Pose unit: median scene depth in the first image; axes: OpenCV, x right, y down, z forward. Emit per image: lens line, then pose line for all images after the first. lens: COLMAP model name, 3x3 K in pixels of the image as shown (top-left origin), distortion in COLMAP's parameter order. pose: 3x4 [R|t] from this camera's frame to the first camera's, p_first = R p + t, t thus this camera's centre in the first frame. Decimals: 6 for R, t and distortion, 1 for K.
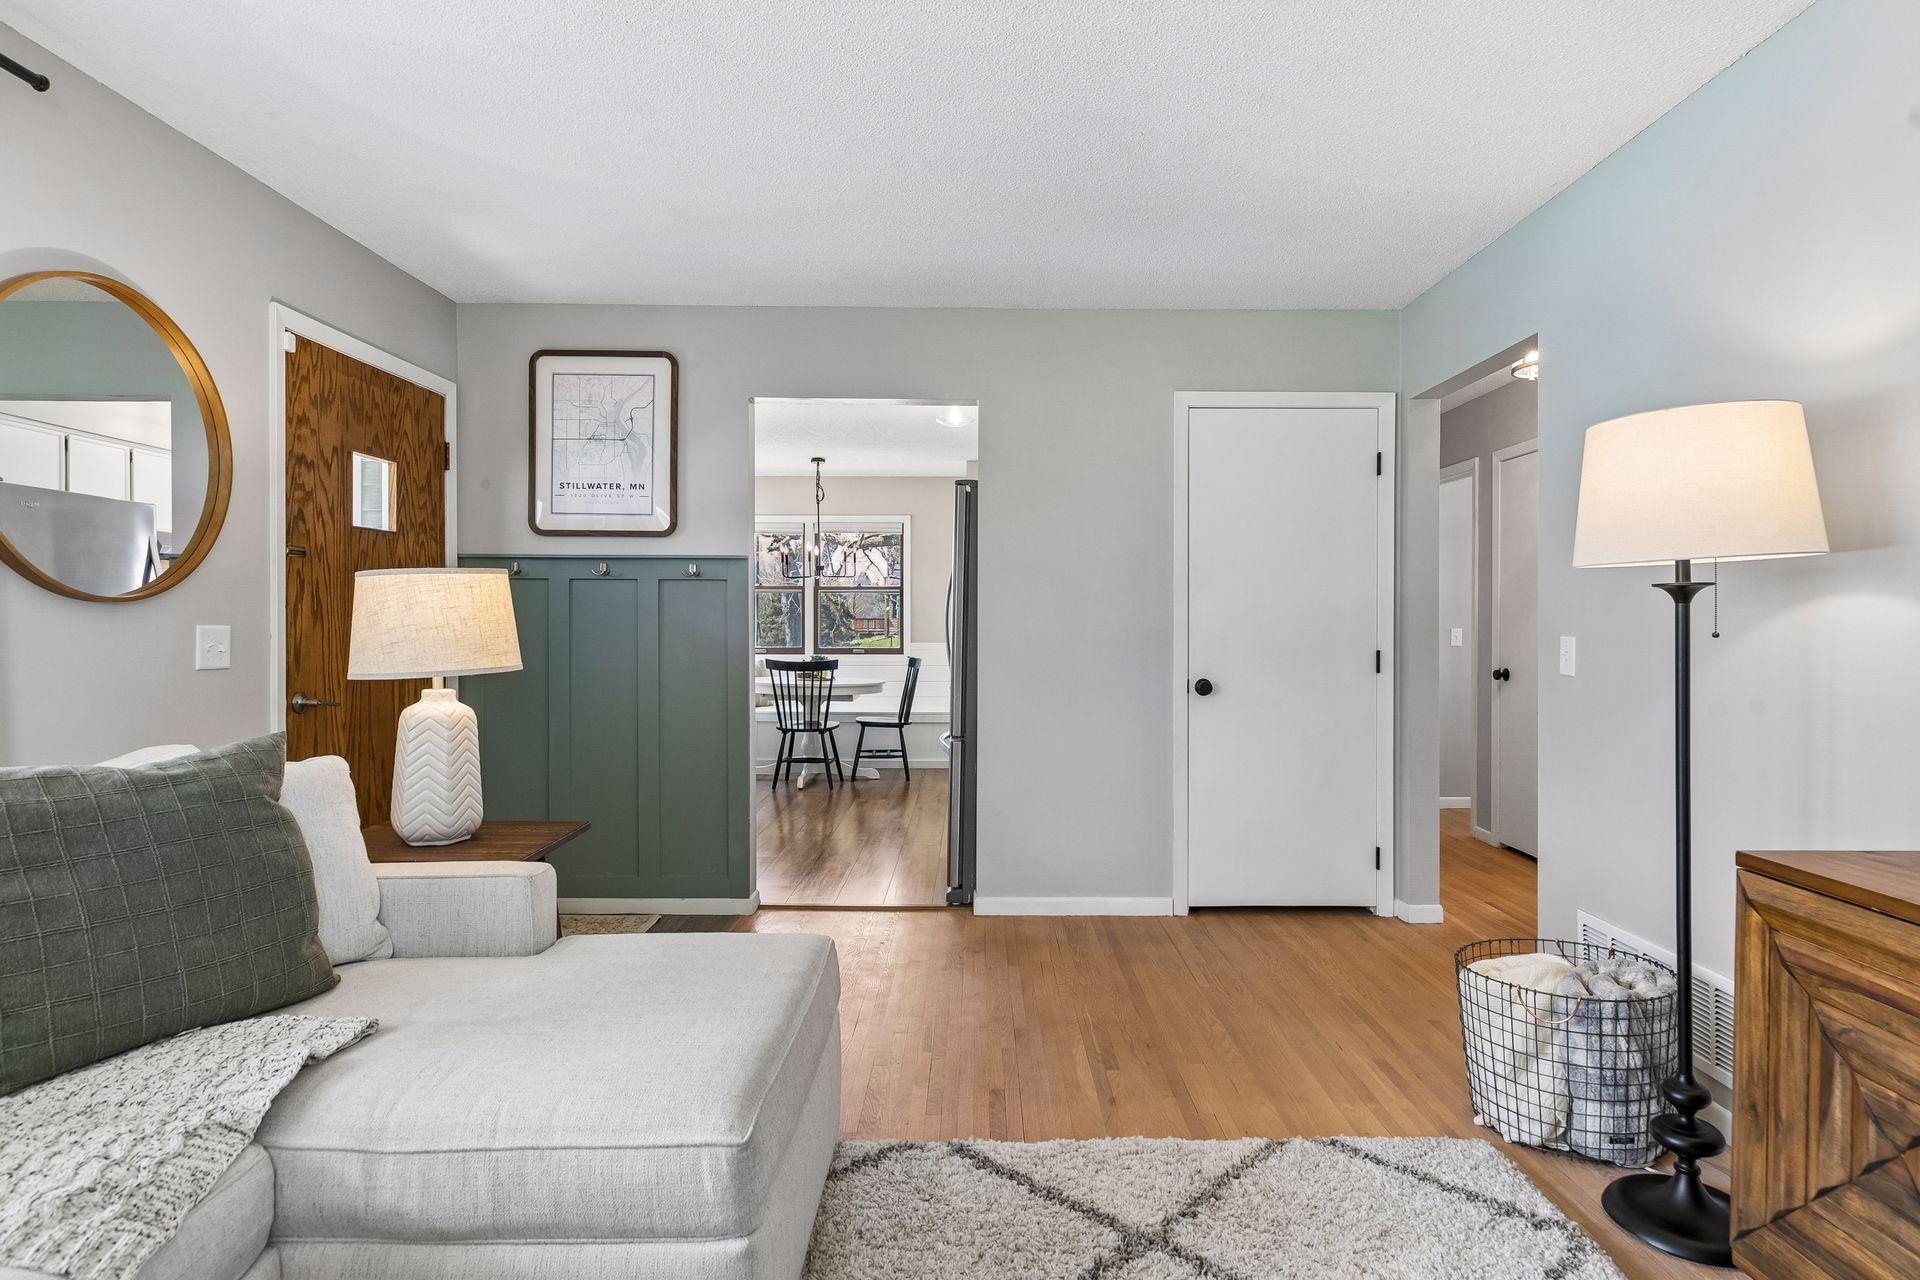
lens RADIAL K [[1018.0, 0, 979.7], [0, 1018.0, 628.3], [0, 0, 1]] dist [0.001664, 0.001443]
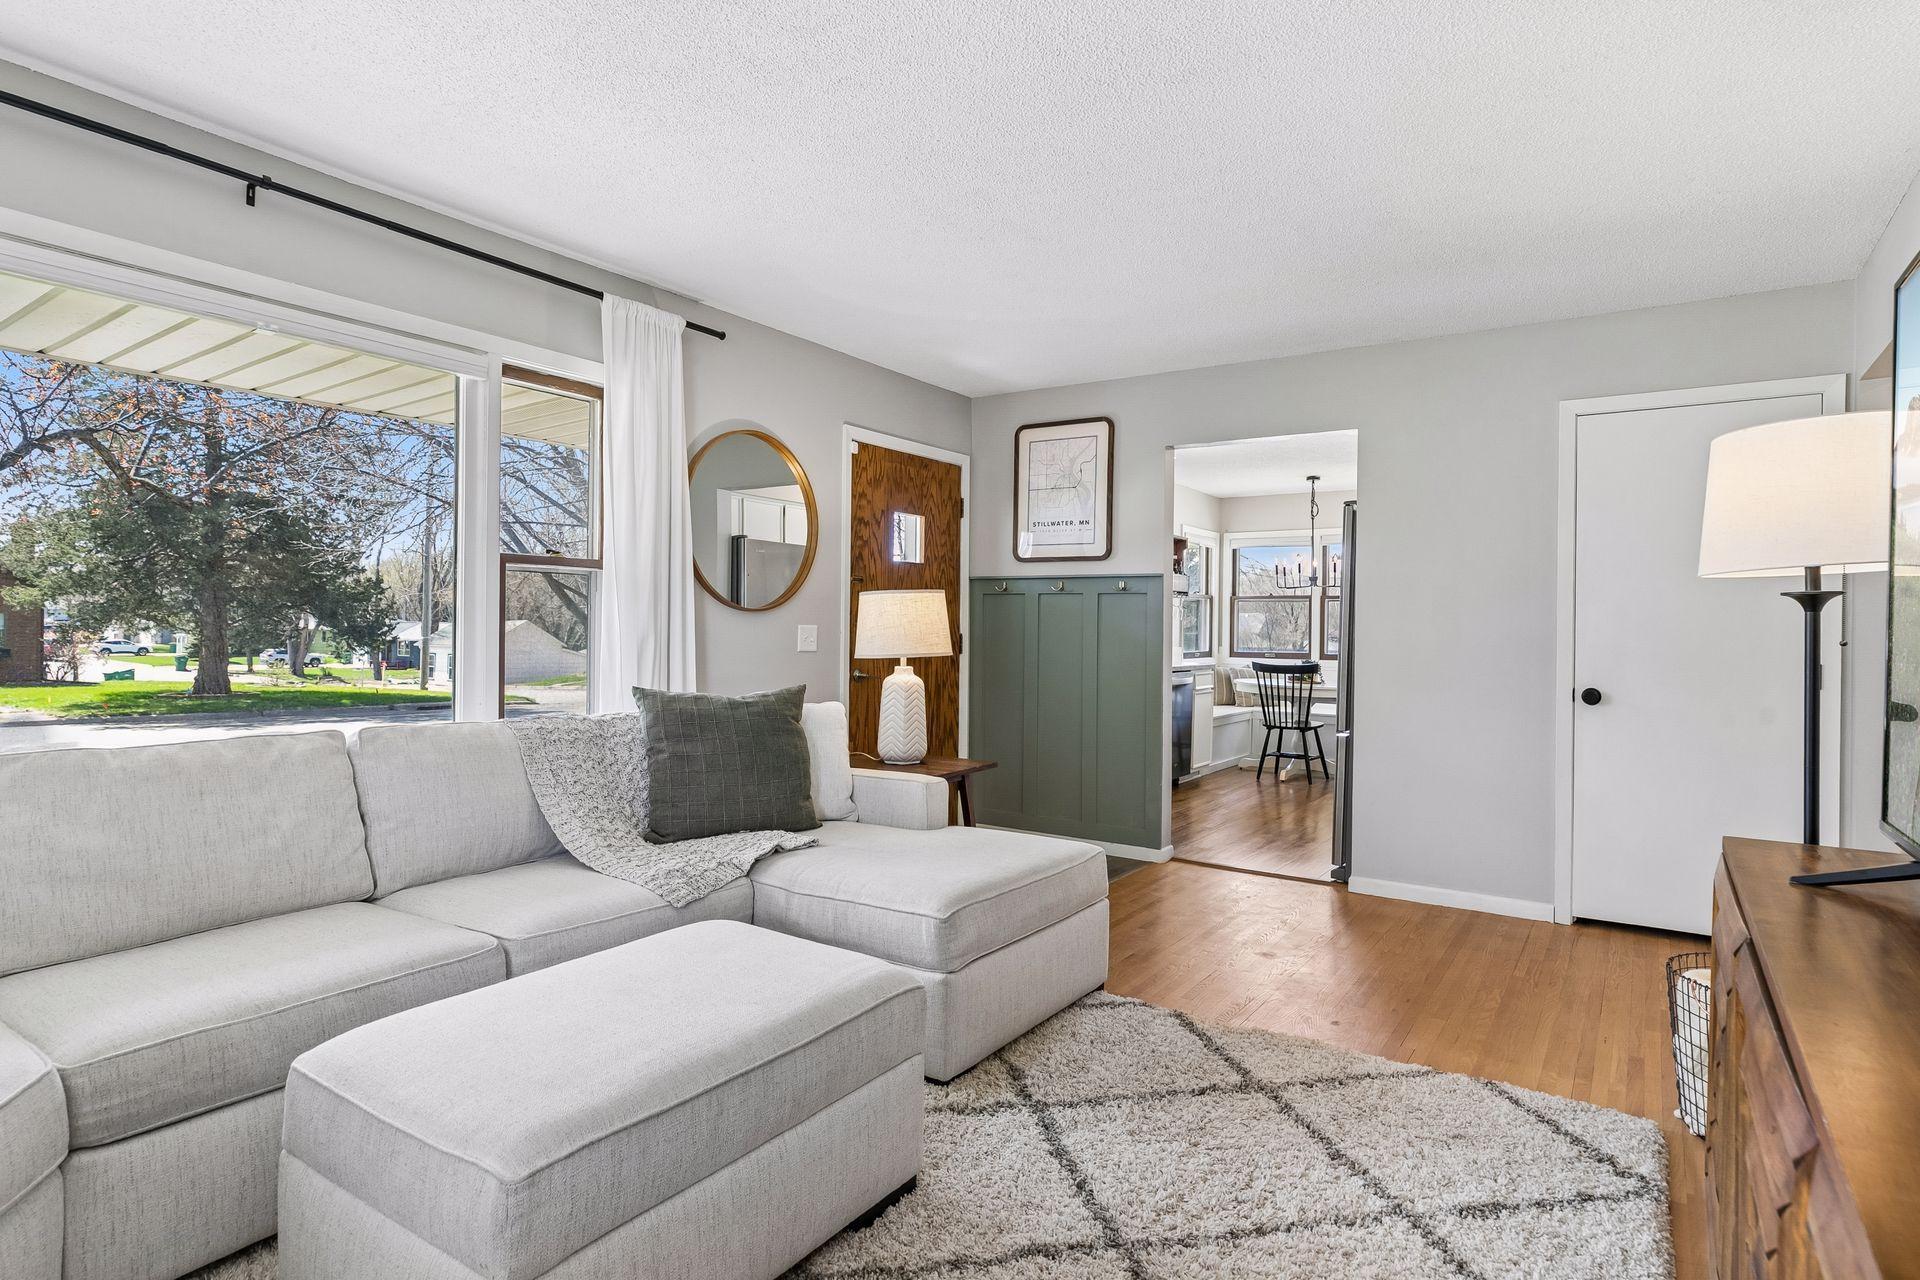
lens RADIAL K [[1006.9, 0, 982.3], [0, 1006.9, 629.1], [0, 0, 1]] dist [0.003260, 0.000290]
pose [[0.831328, 0.009331, -0.555704, 0.284729], [-0.013331, 0.999906, -0.003153, 0.003522], [0.555622, 0.010029, 0.831374, -0.149464]]
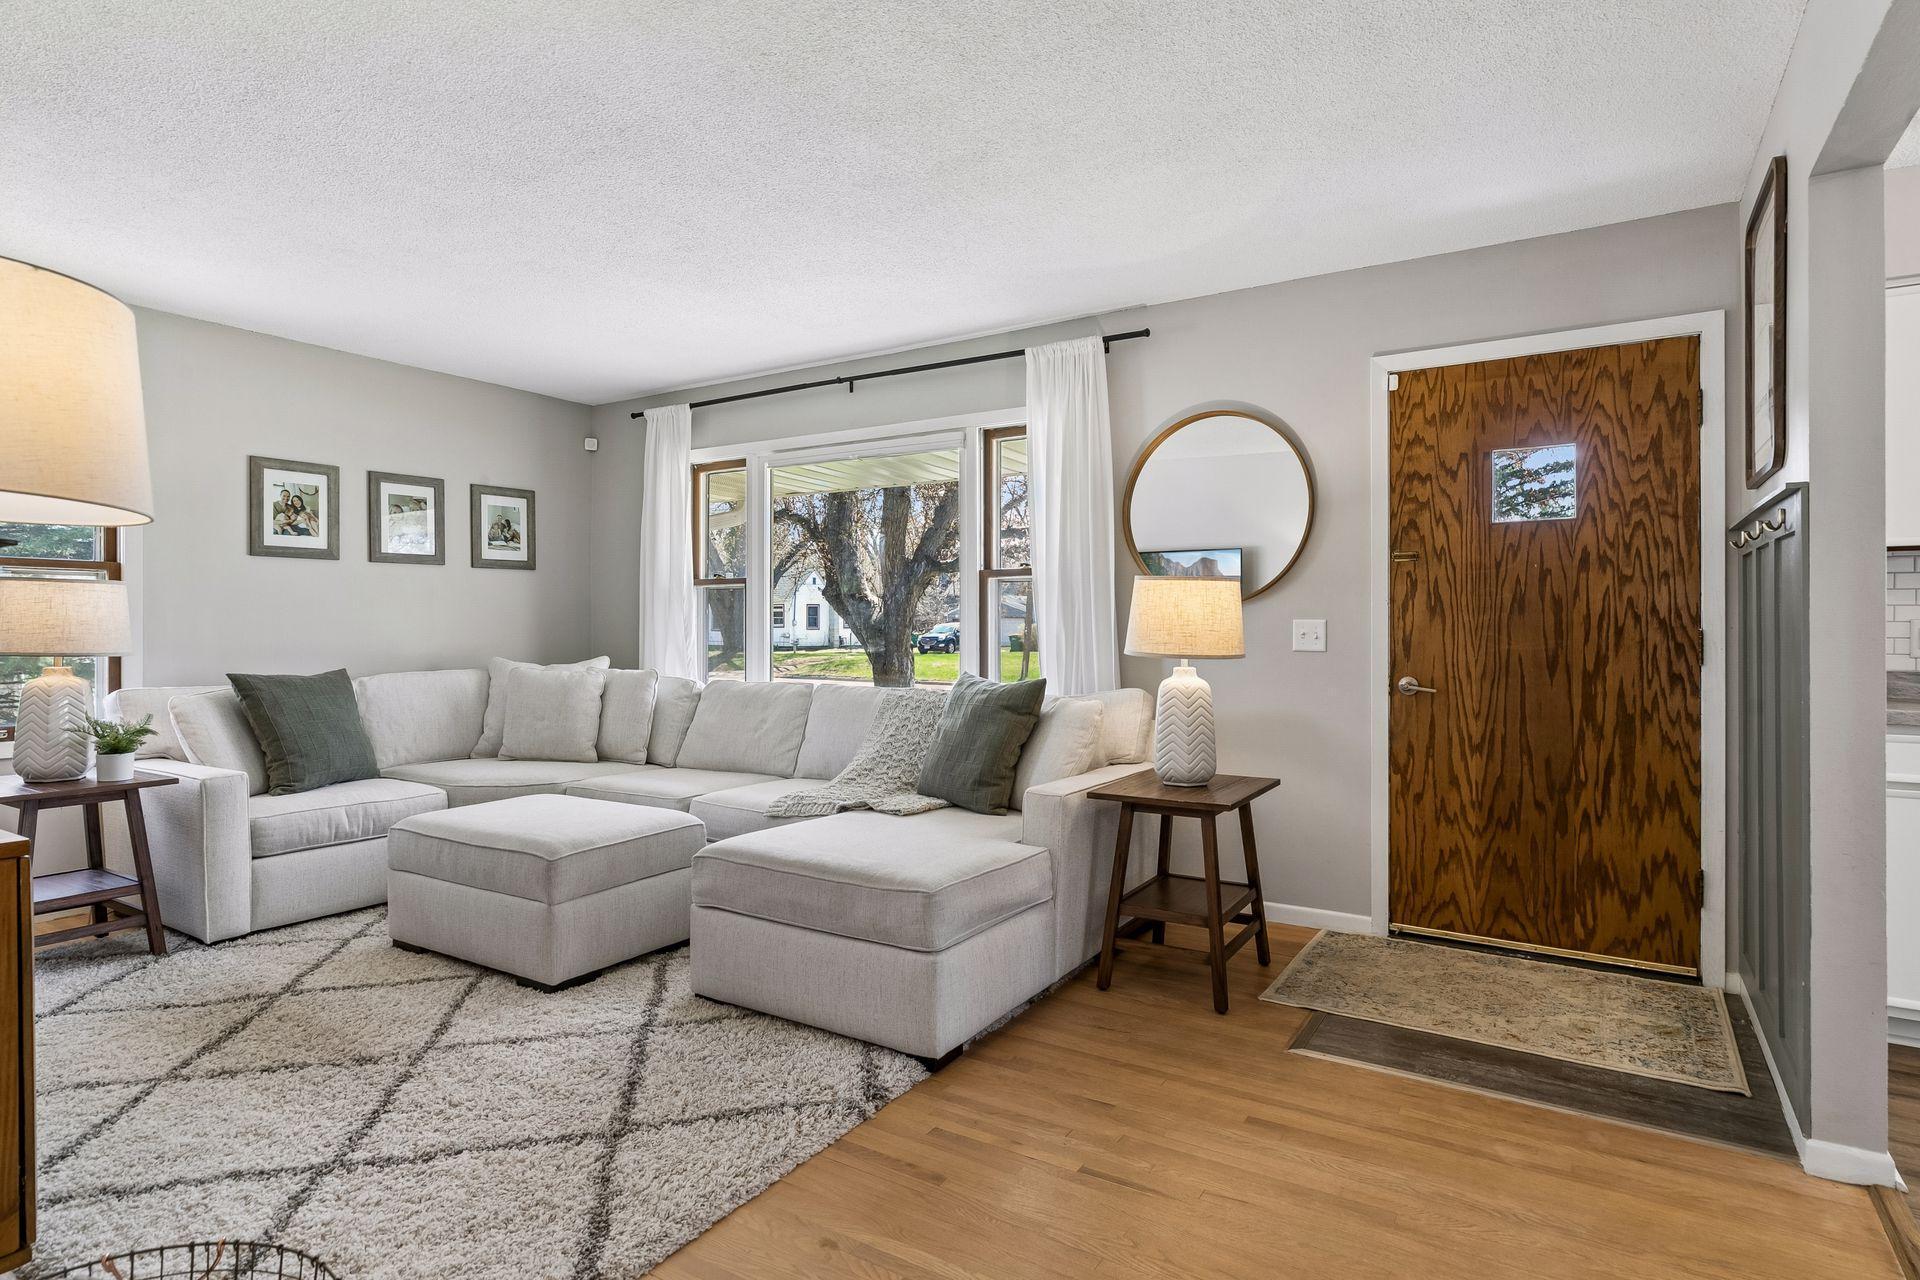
lens RADIAL K [[1006.9, 0, 982.3], [0, 1006.9, 629.1], [0, 0, 1]] dist [0.003260, 0.000290]
pose [[-0.525967, 0.001827, -0.850503, 0.454938], [-0.003830, 0.999982, 0.004517, 0.003853], [0.850497, 0.005633, -0.525951, 0.952561]]
